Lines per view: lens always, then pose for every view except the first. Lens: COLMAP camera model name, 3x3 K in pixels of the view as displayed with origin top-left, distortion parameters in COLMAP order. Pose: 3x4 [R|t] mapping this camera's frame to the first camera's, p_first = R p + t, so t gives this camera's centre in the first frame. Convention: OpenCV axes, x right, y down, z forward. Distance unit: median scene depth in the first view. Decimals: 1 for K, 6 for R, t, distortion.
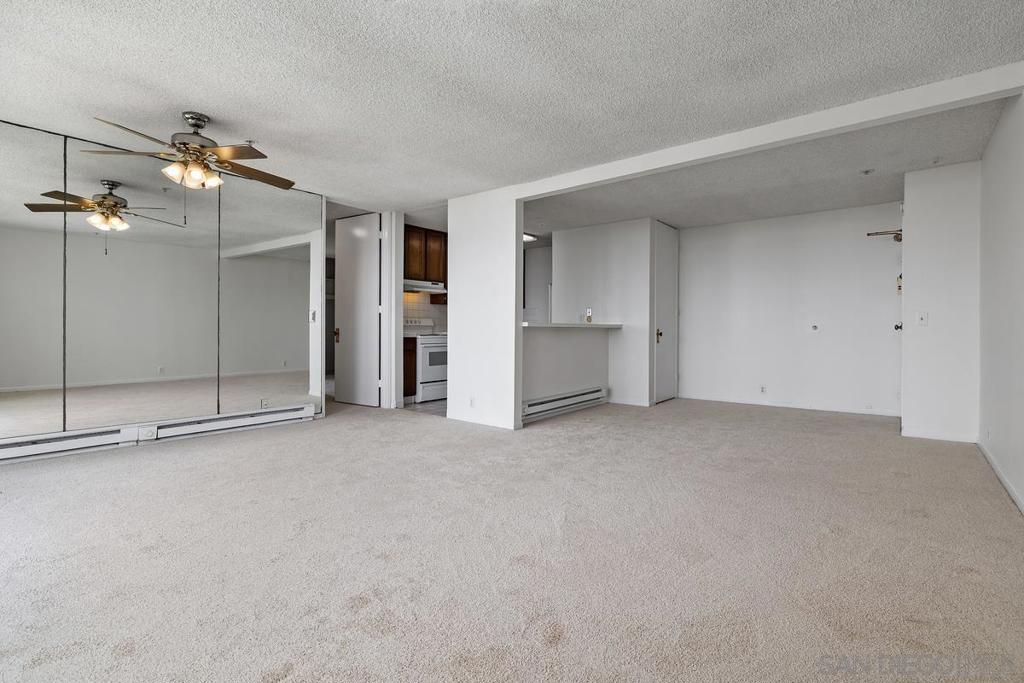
lens RADIAL K [[503.6, 0, 498.6], [0, 503.6, 325.0], [0, 0, 1]] dist [-0.002004, 0.000422]
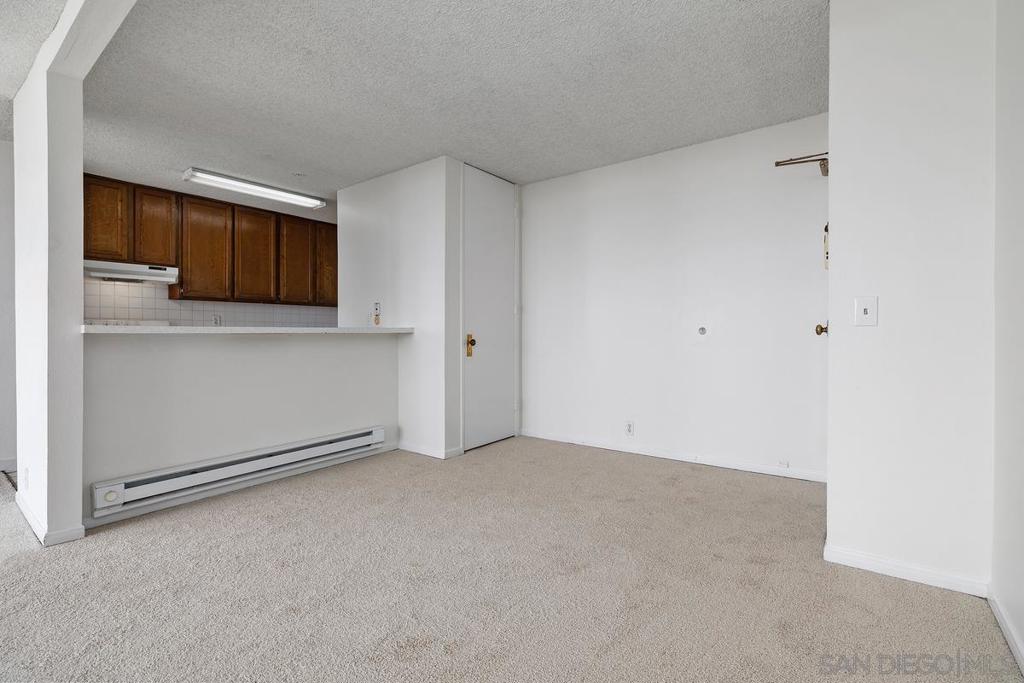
lens RADIAL K [[468.7, 0, 509.6], [0, 468.7, 338.7], [0, 0, 1]] dist [0.003293, 0.001115]
pose [[0.999471, -0.007441, 0.031646, 0.344734], [0.006831, 0.999790, 0.019339, 0.001958], [-0.031783, -0.019113, 0.999312, 0.397993]]
